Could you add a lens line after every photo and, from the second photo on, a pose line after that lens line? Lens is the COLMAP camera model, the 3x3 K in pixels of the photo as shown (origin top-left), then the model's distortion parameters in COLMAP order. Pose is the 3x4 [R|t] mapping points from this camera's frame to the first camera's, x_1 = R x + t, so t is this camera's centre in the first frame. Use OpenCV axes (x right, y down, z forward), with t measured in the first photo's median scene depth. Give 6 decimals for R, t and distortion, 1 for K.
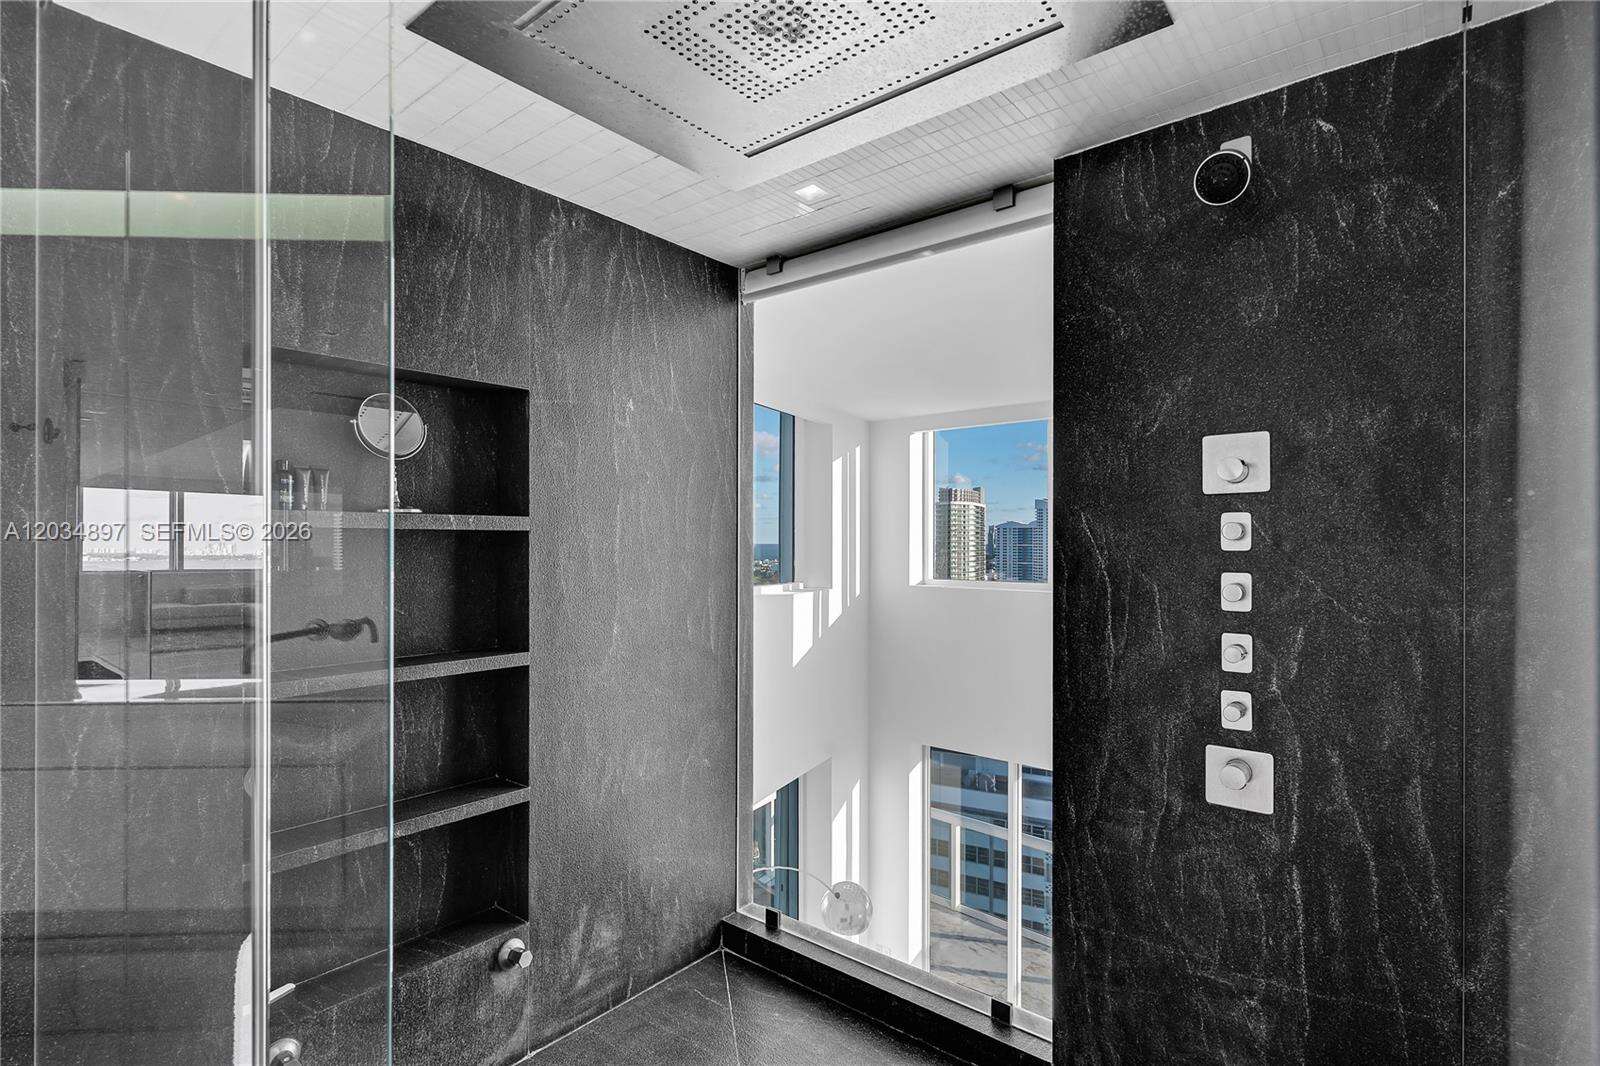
lens RADIAL K [[807.7, 0, 809.6], [0, 807.7, 535.5], [0, 0, 1]] dist [0.010878, -0.000774]
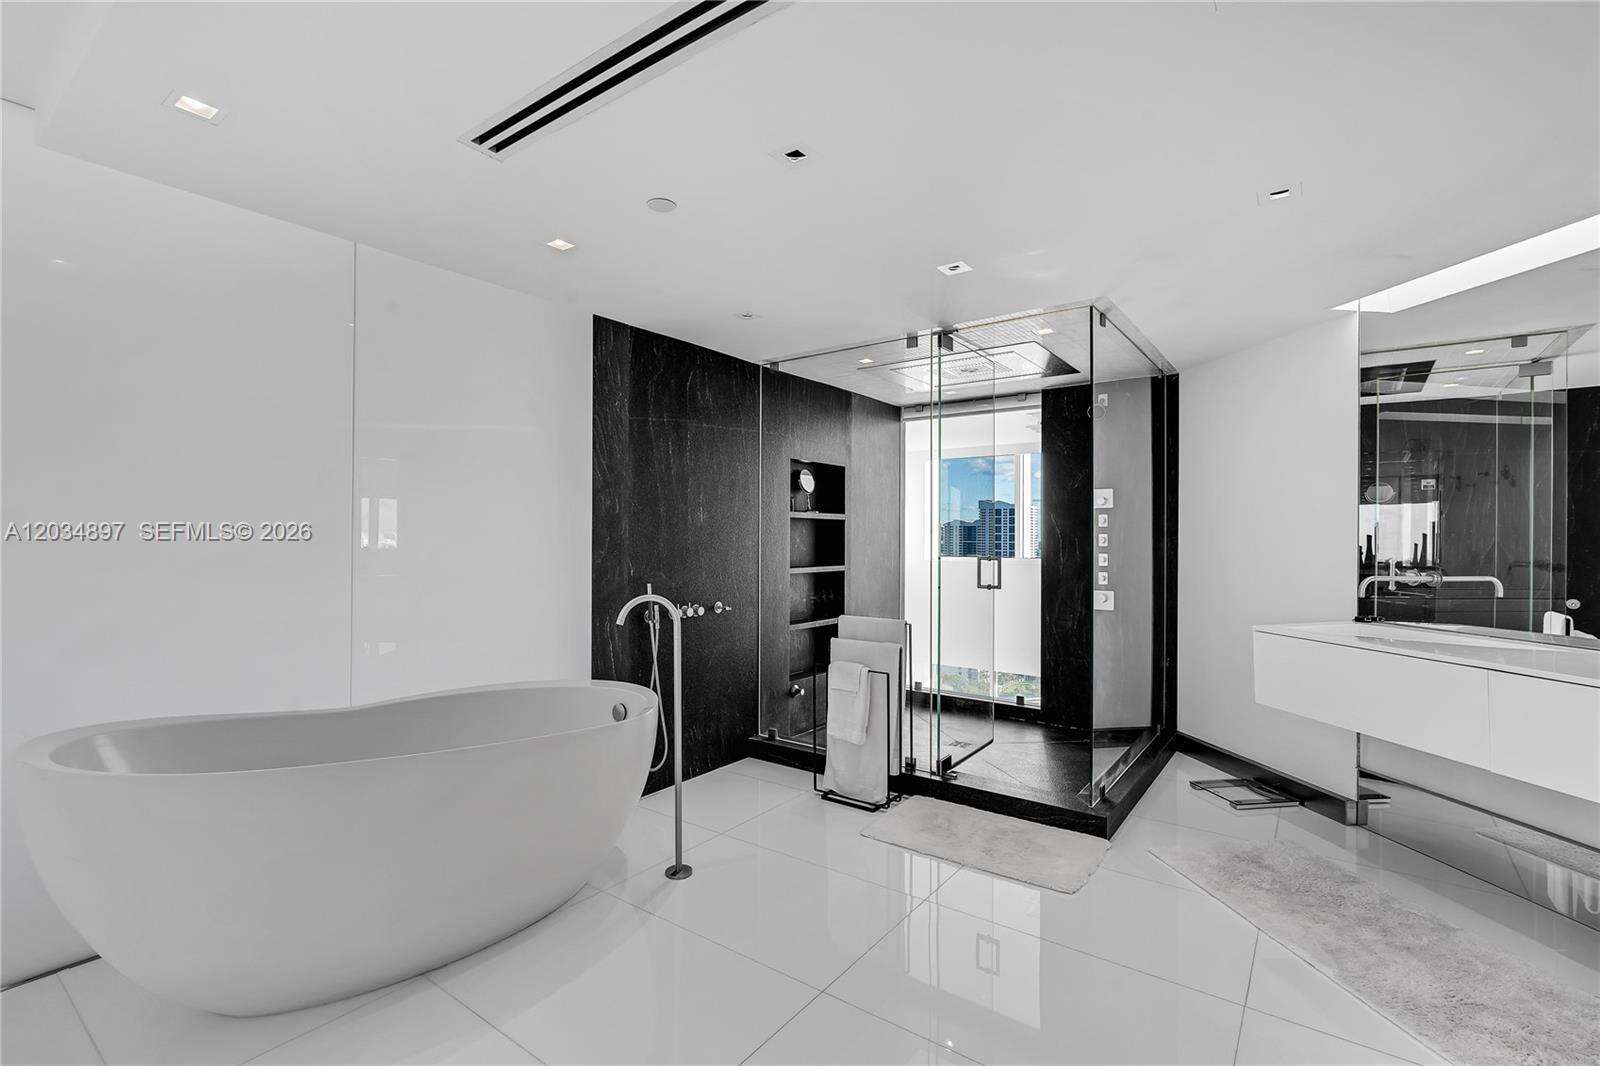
lens RADIAL K [[741.9, 0, 788.8], [0, 741.9, 531.7], [0, 0, 1]] dist [-0.000943, 0.001313]
pose [[0.999451, 0.004438, 0.032832, -0.647533], [-0.004509, 0.999988, 0.002093, 0.031763], [-0.032823, -0.002240, 0.999459, -1.515482]]
